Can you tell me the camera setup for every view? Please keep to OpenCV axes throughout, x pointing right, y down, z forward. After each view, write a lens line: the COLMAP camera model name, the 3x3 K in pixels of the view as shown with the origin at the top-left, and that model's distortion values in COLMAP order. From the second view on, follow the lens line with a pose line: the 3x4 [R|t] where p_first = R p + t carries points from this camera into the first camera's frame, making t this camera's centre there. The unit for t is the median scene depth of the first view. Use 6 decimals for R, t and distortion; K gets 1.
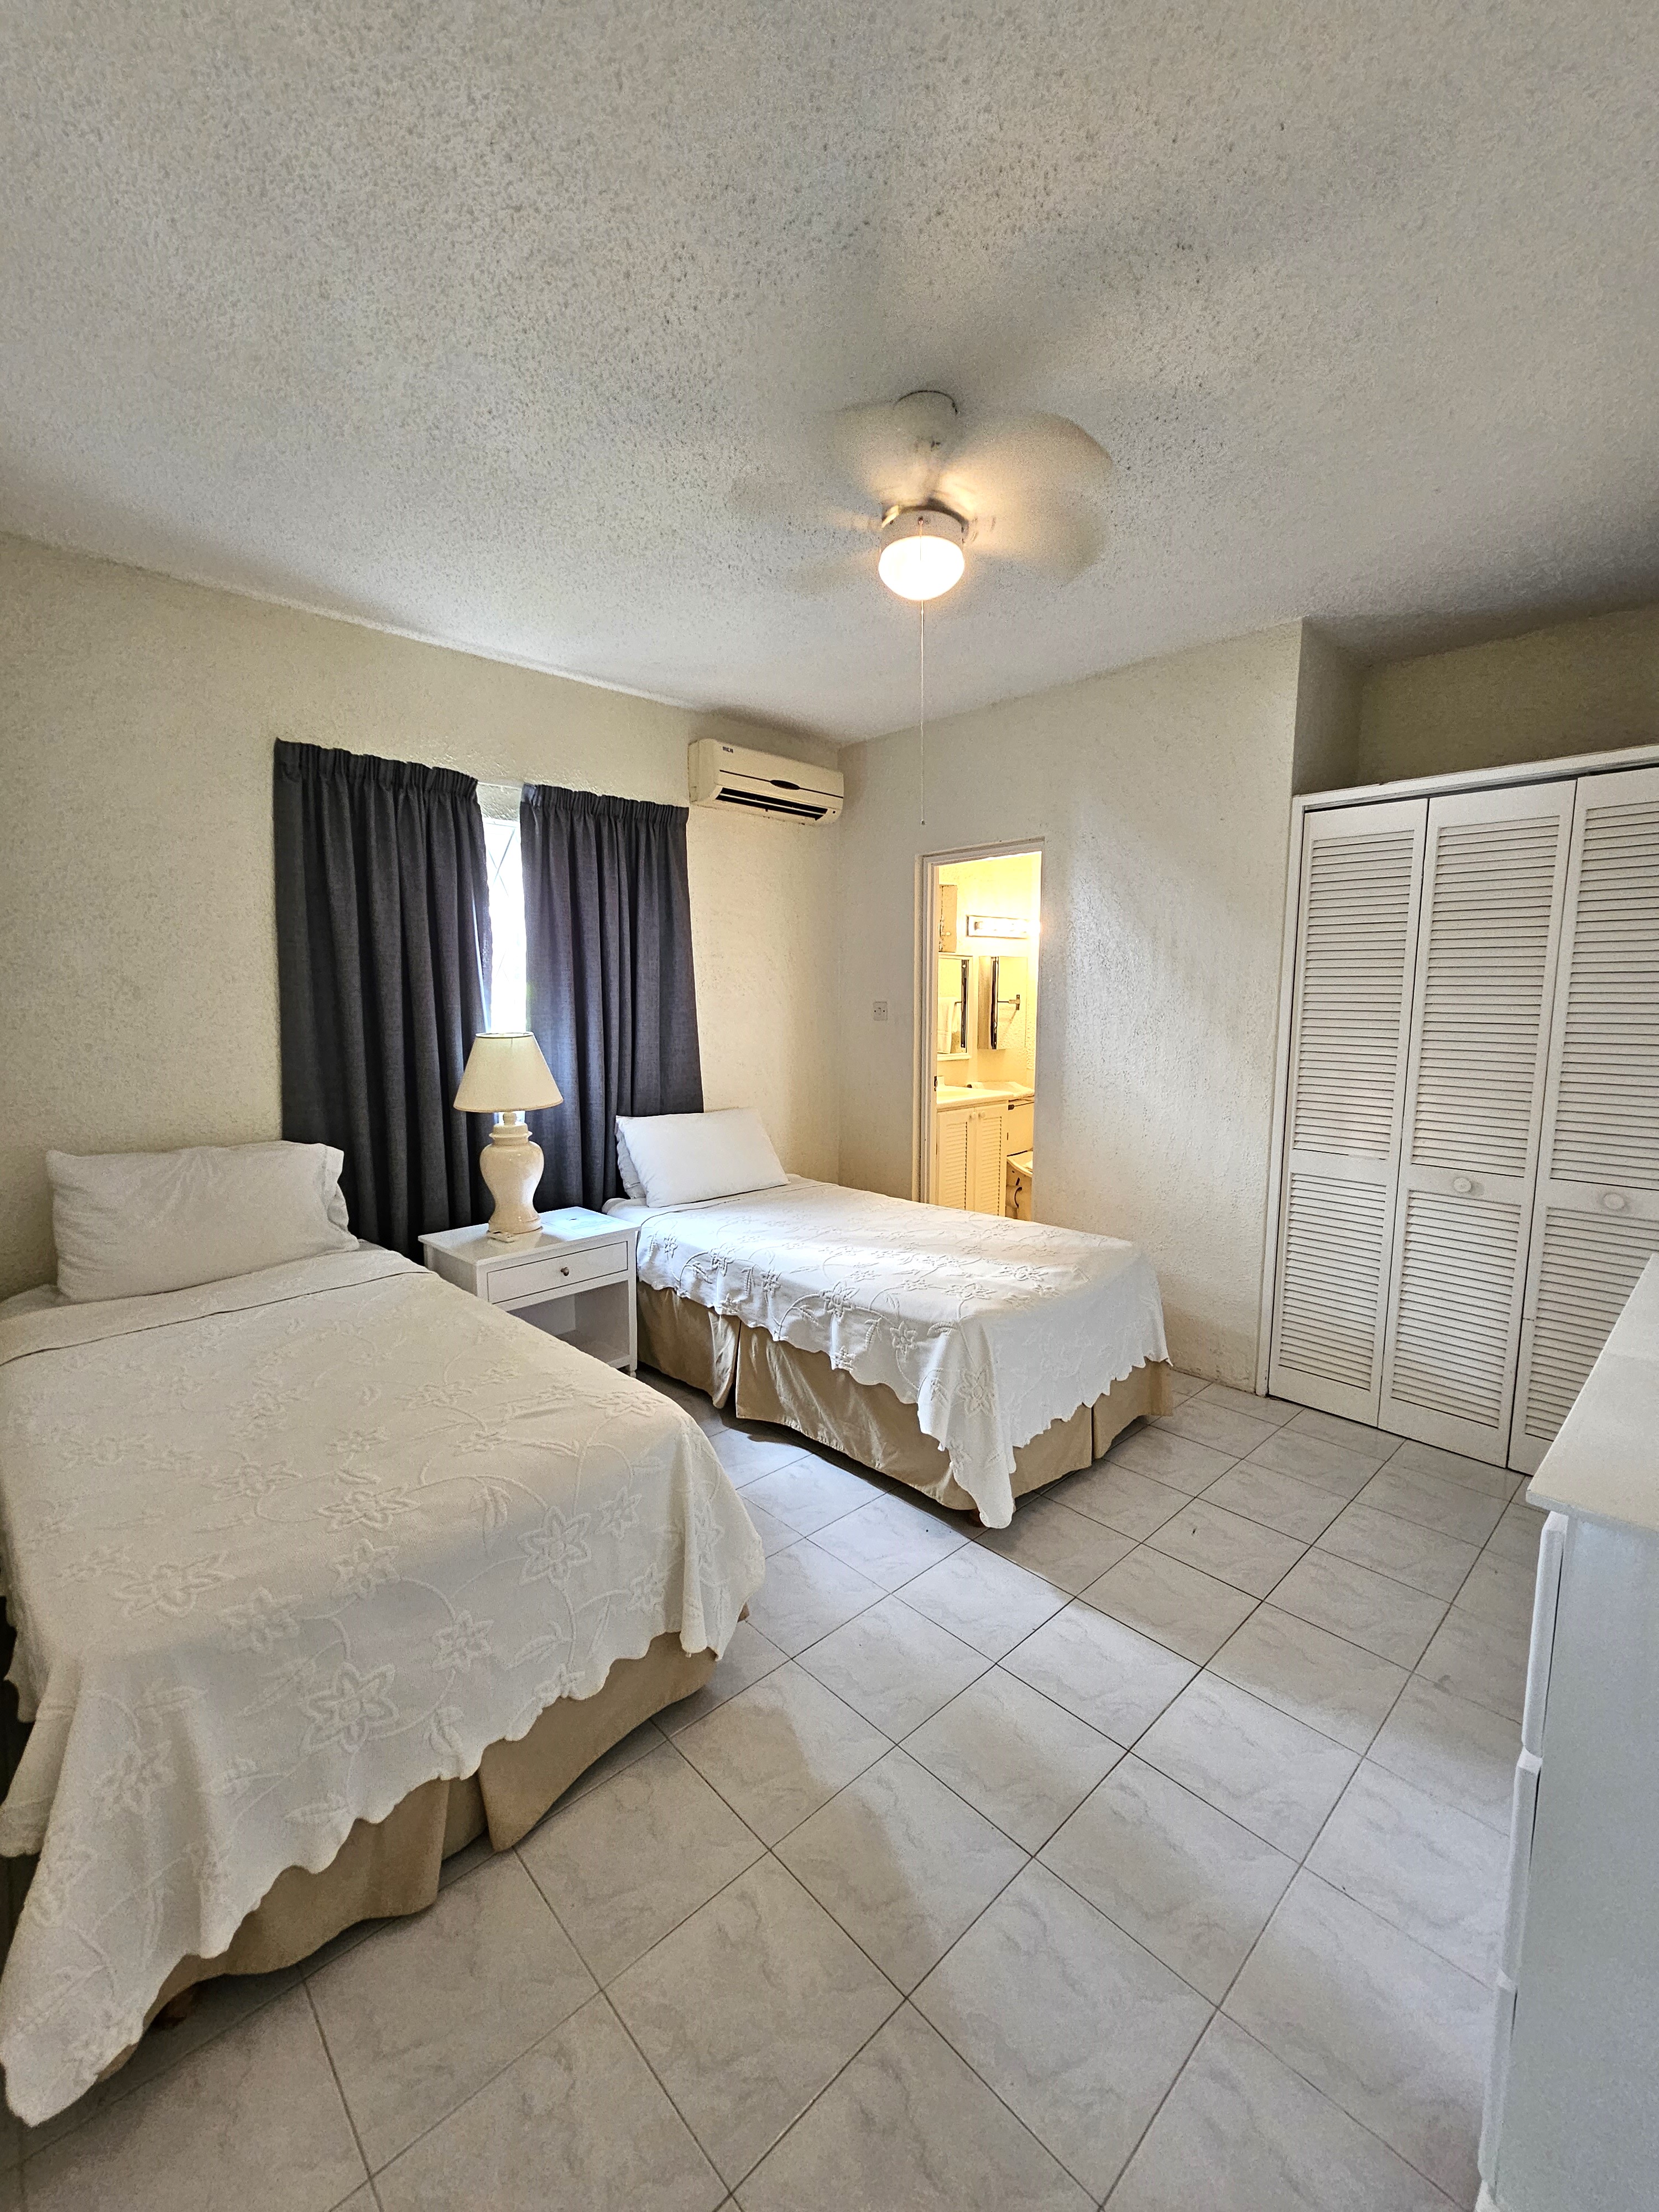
lens RADIAL K [[901.6, 0, 829.5], [0, 901.6, 1106.0], [0, 0, 1]] dist [-0.001040, 0.000412]
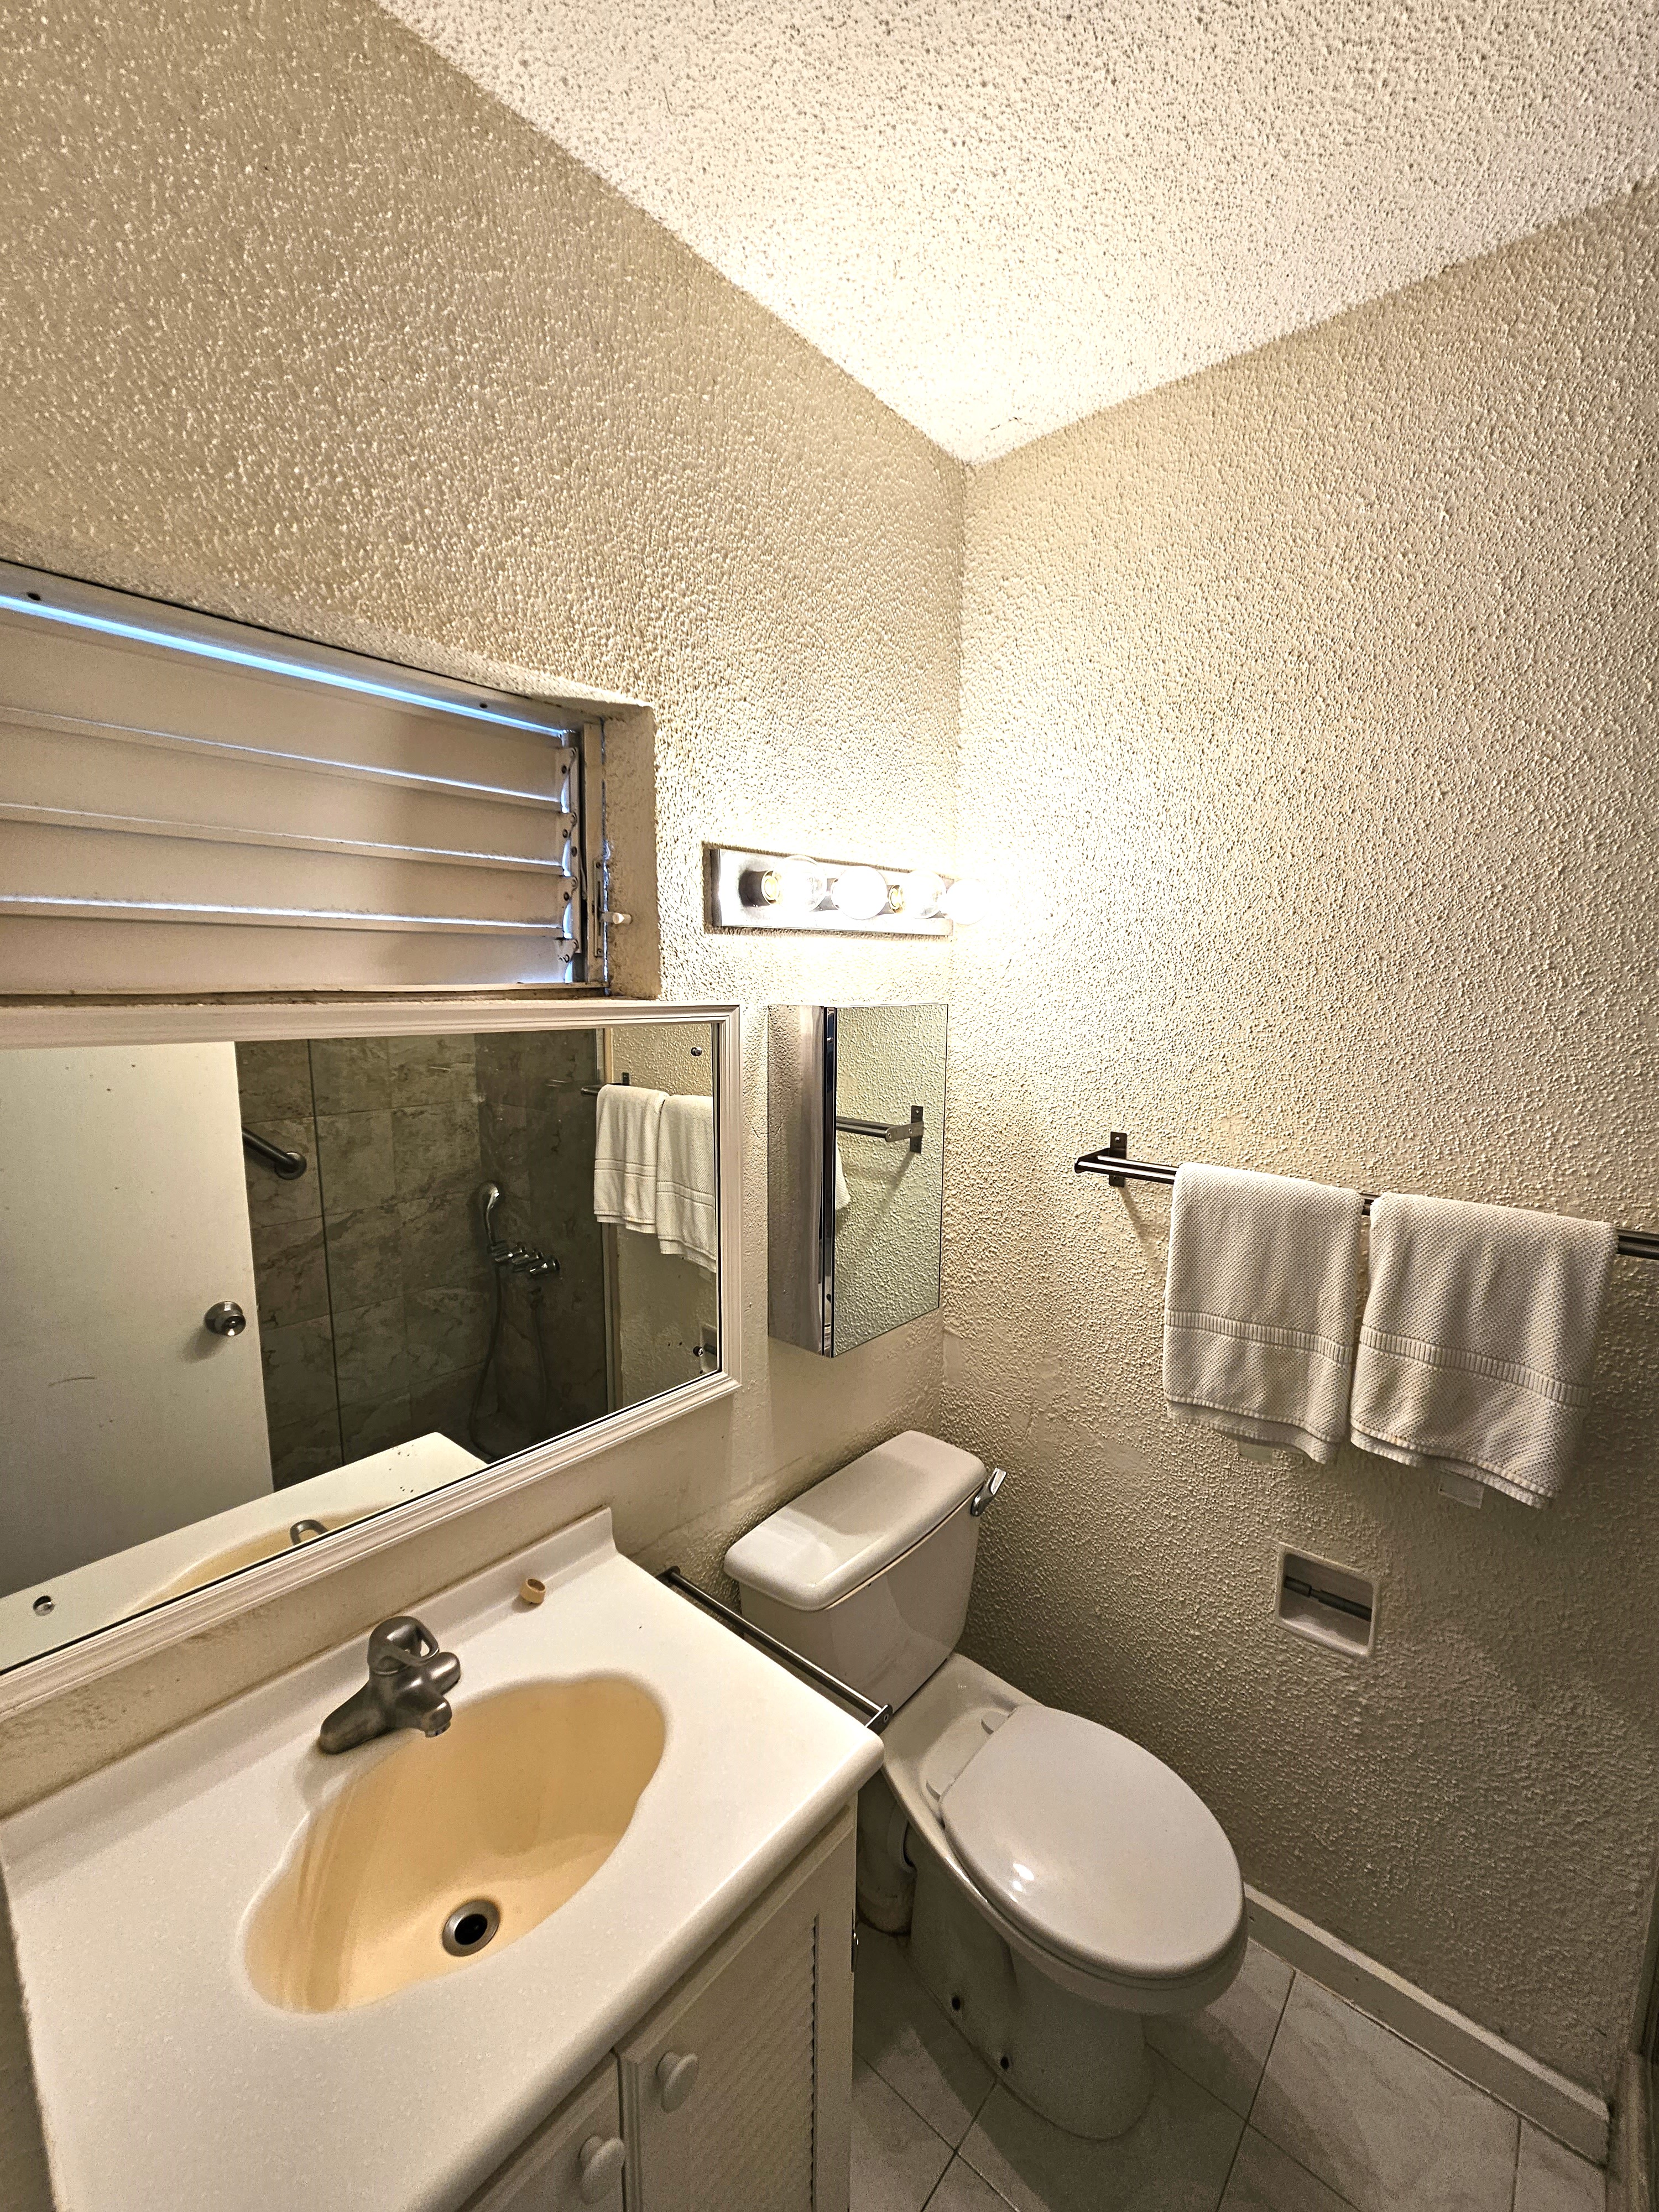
lens RADIAL K [[901.6, 0, 829.5], [0, 901.6, 1106.0], [0, 0, 1]] dist [-0.001040, 0.000412]
pose [[0.995081, -0.011638, 0.098379, 0.298583], [0.010569, 0.999879, 0.011378, -0.264327], [-0.098499, -0.010282, 0.995084, 1.388314]]
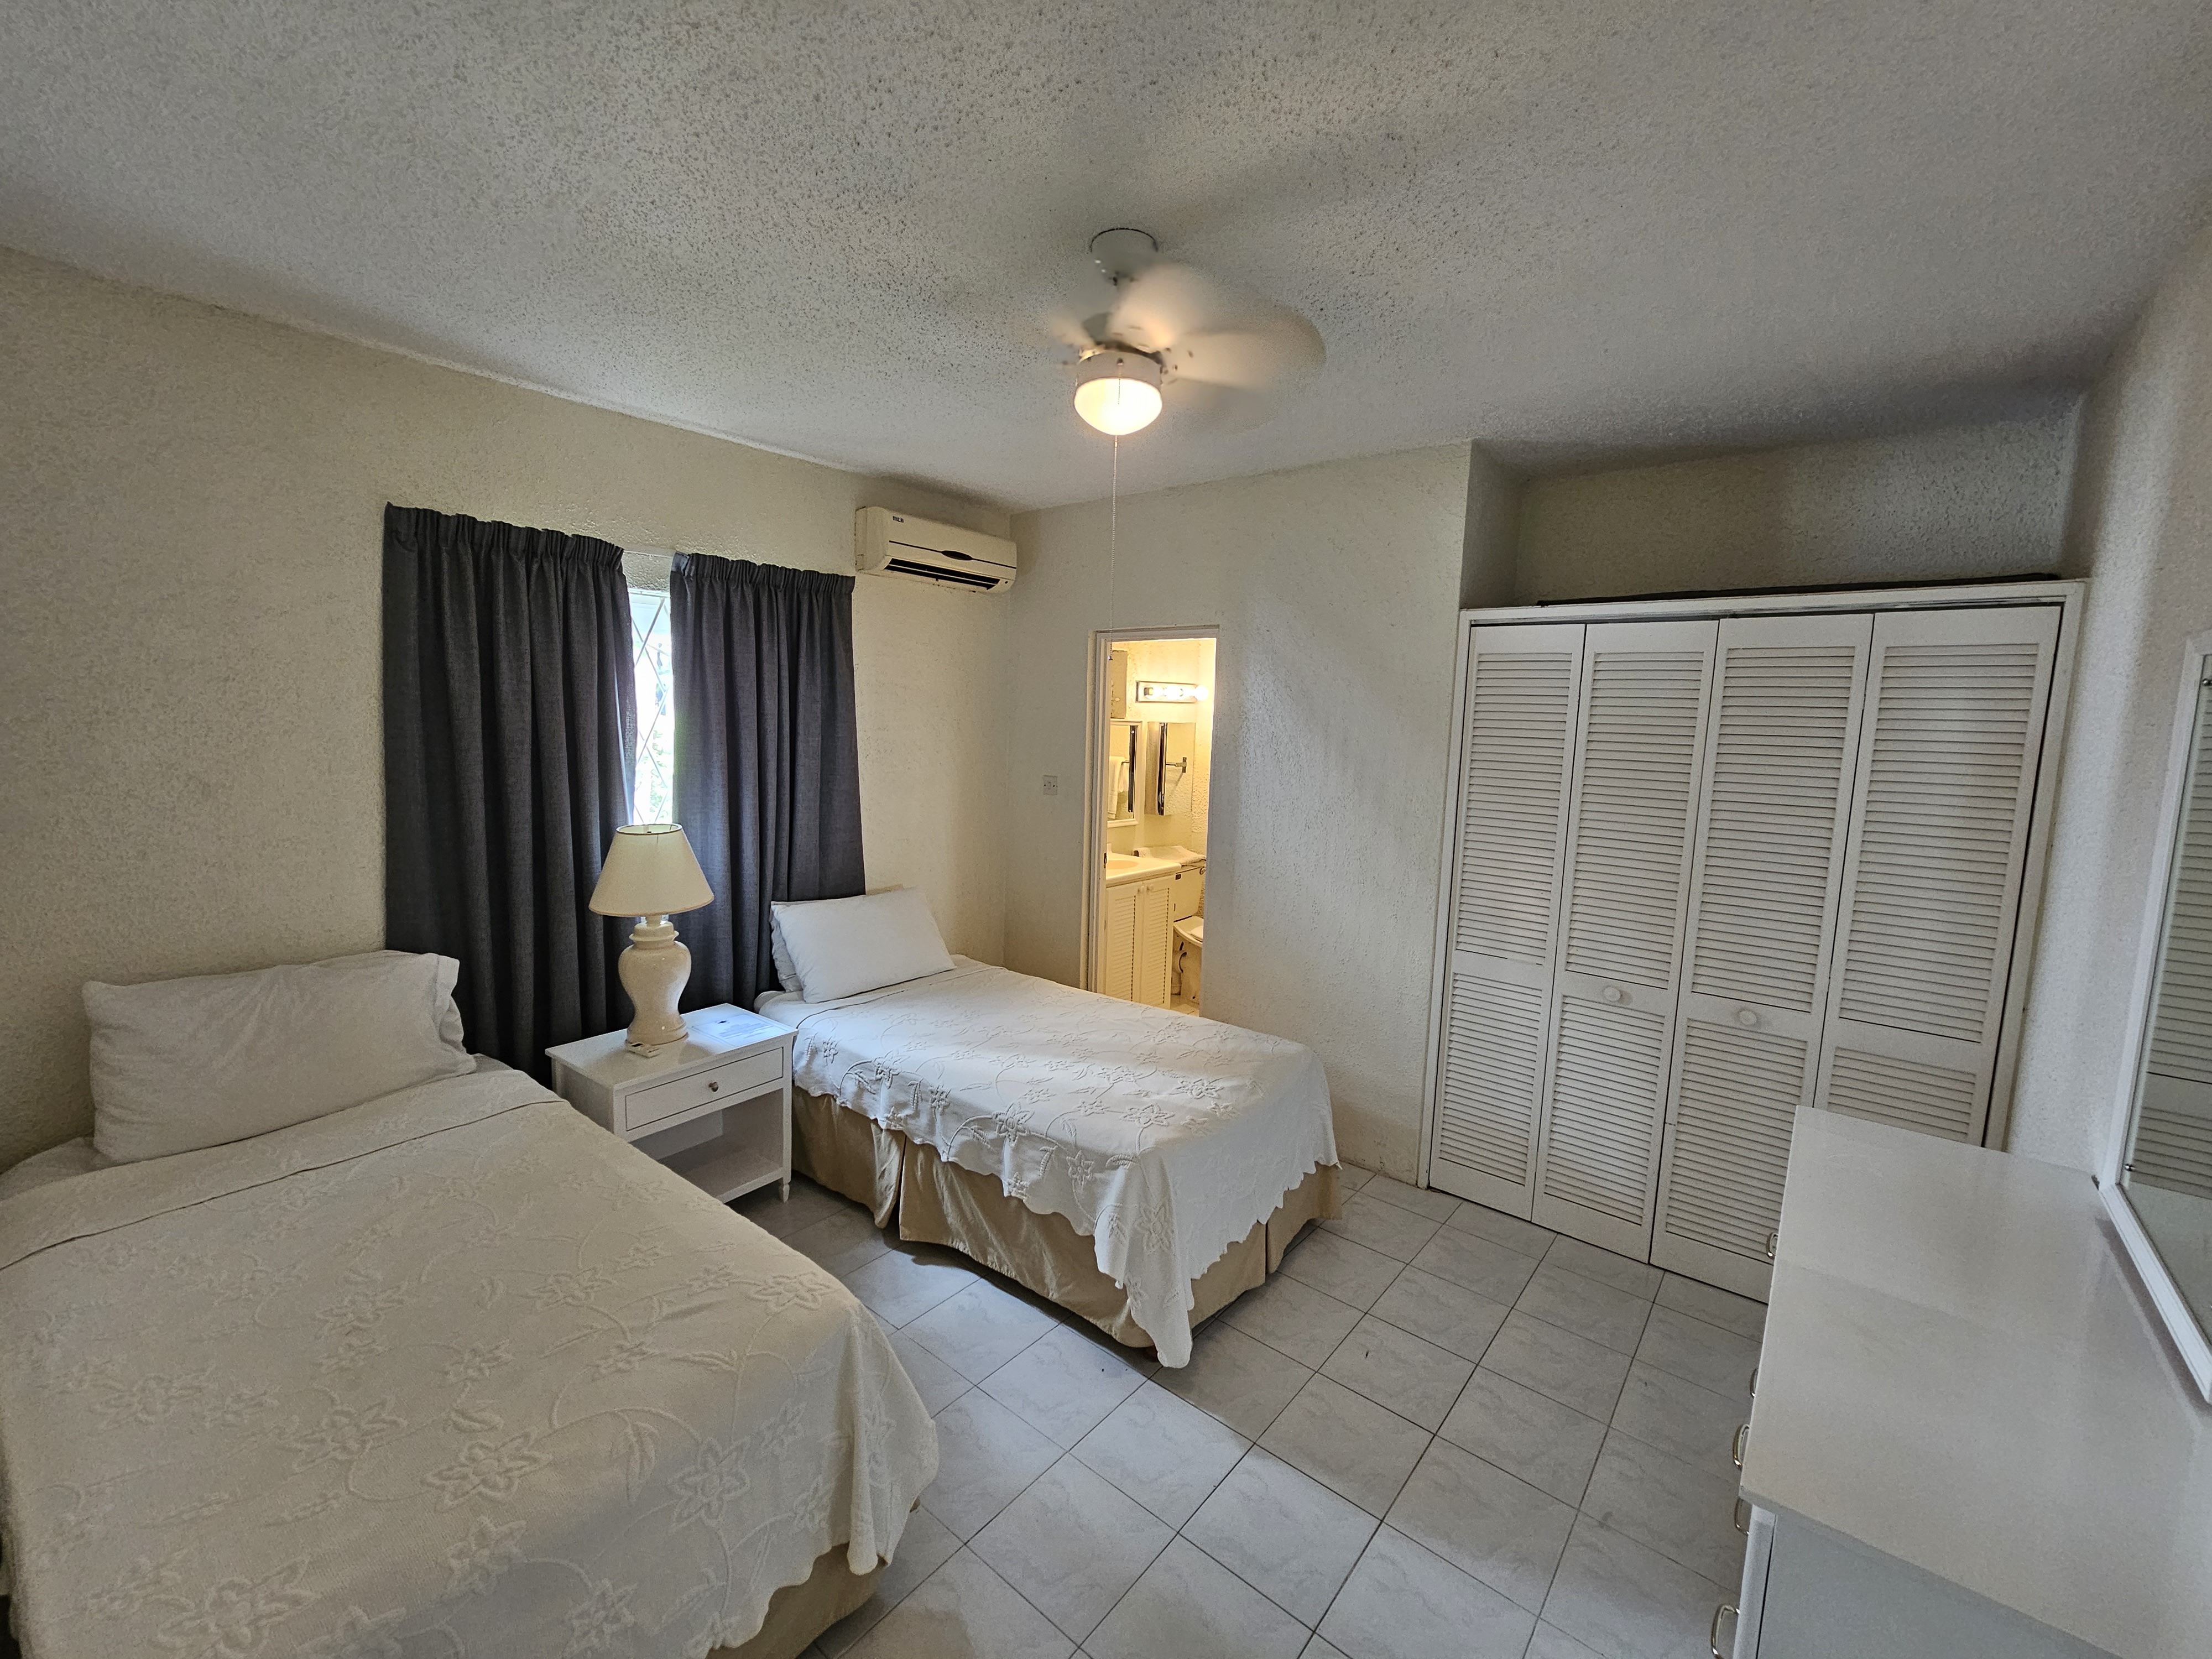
lens RADIAL K [[907.2, 0, 1094.1], [0, 907.2, 818.8], [0, 0, 1]] dist [0.002146, 0.000904]
pose [[0.992650, 0.014595, 0.120139, -0.022295], [-0.013646, 0.999869, -0.008722, -0.093632], [-0.120251, 0.007019, 0.992719, 0.024733]]
